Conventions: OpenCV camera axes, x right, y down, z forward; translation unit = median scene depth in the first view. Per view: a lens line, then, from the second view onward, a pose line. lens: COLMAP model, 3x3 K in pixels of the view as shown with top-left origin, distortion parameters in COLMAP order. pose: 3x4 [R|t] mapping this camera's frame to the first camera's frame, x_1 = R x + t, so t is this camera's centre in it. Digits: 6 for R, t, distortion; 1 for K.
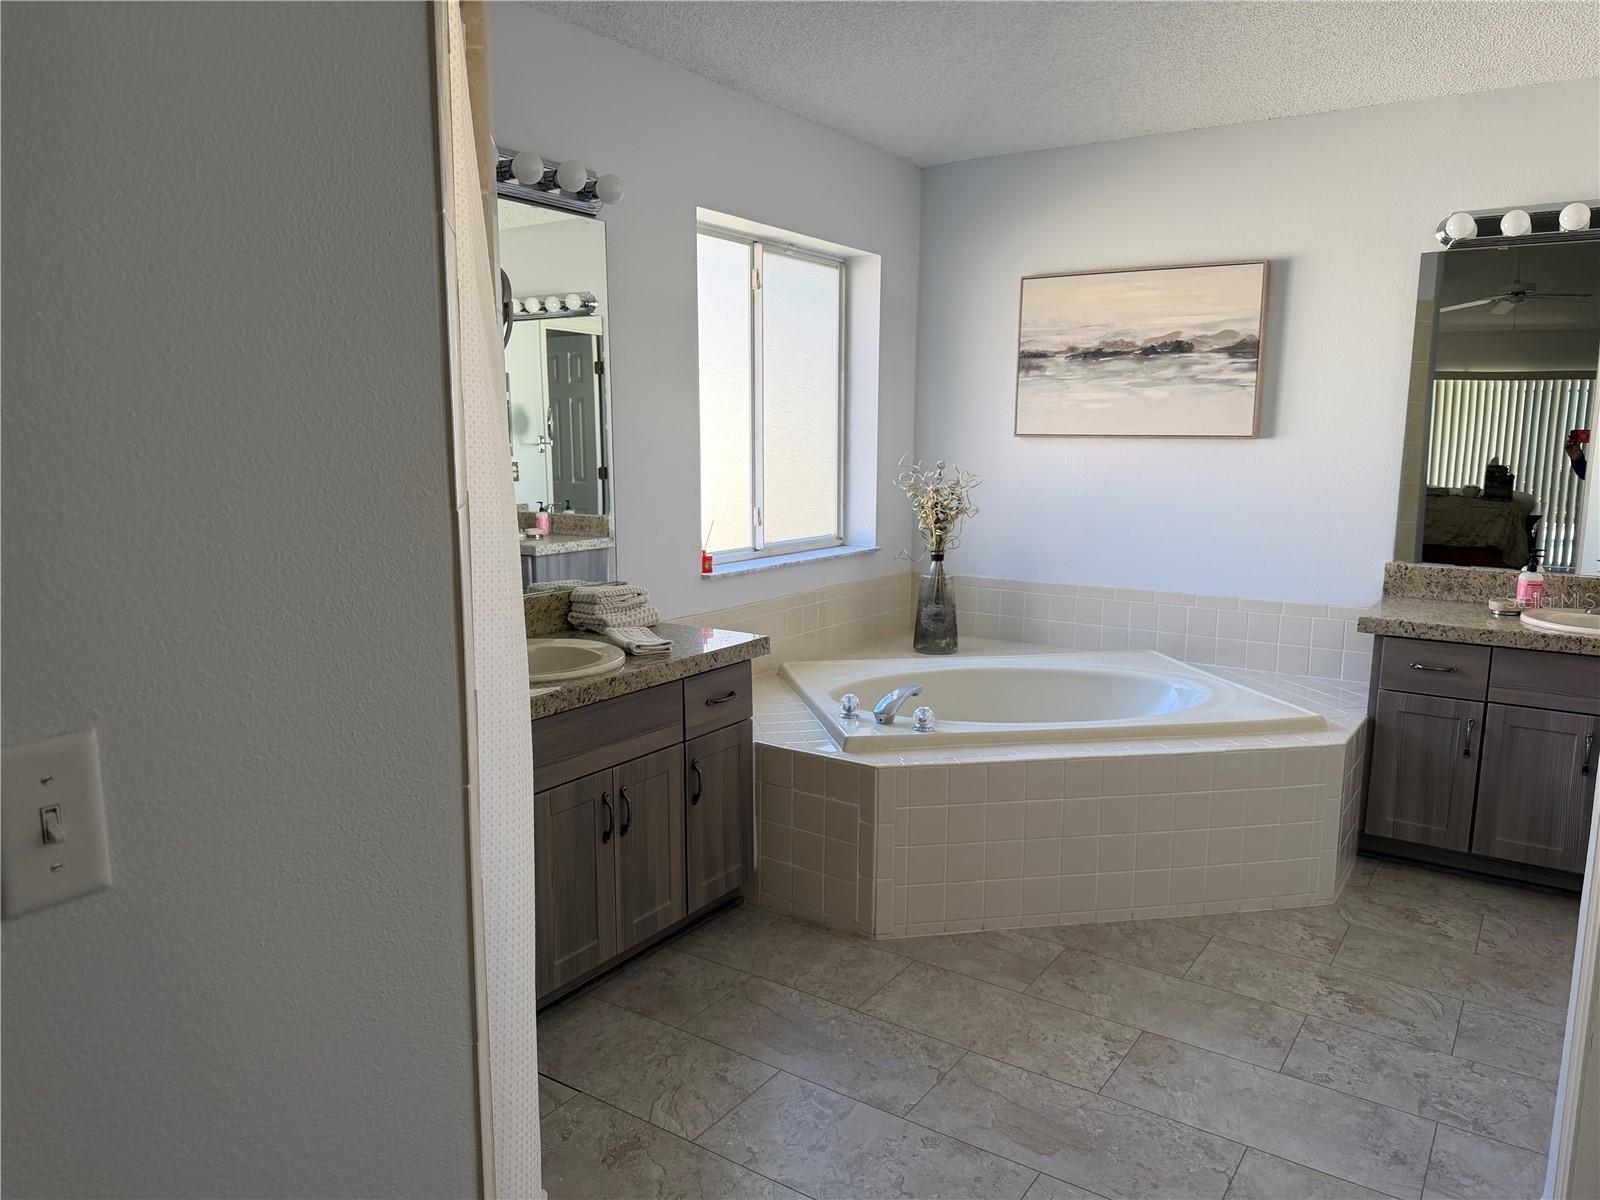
lens RADIAL K [[1123.5, 0, 800.0], [0, 1123.5, 600.0], [0, 0, 1]] dist [0.104243, -0.137641]
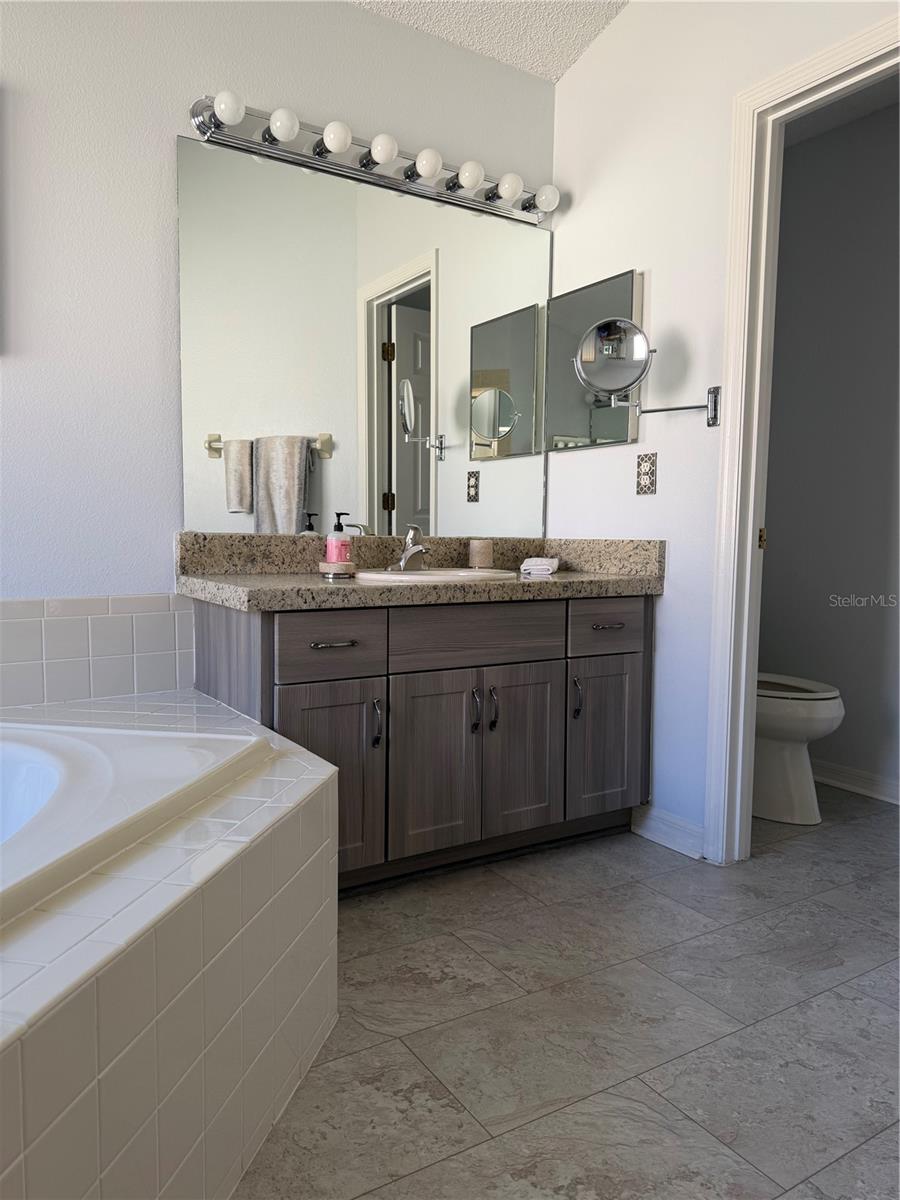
lens RADIAL K [[842.6, 0, 450.0], [0, 842.6, 600.0], [0, 0, 1]] dist [0.104243, -0.137641]
pose [[0.391517, -0.074124, 0.917181, 0.056635], [0.127168, 0.991544, 0.025849, 0.024260], [-0.911341, 0.106516, 0.397632, 0.693572]]
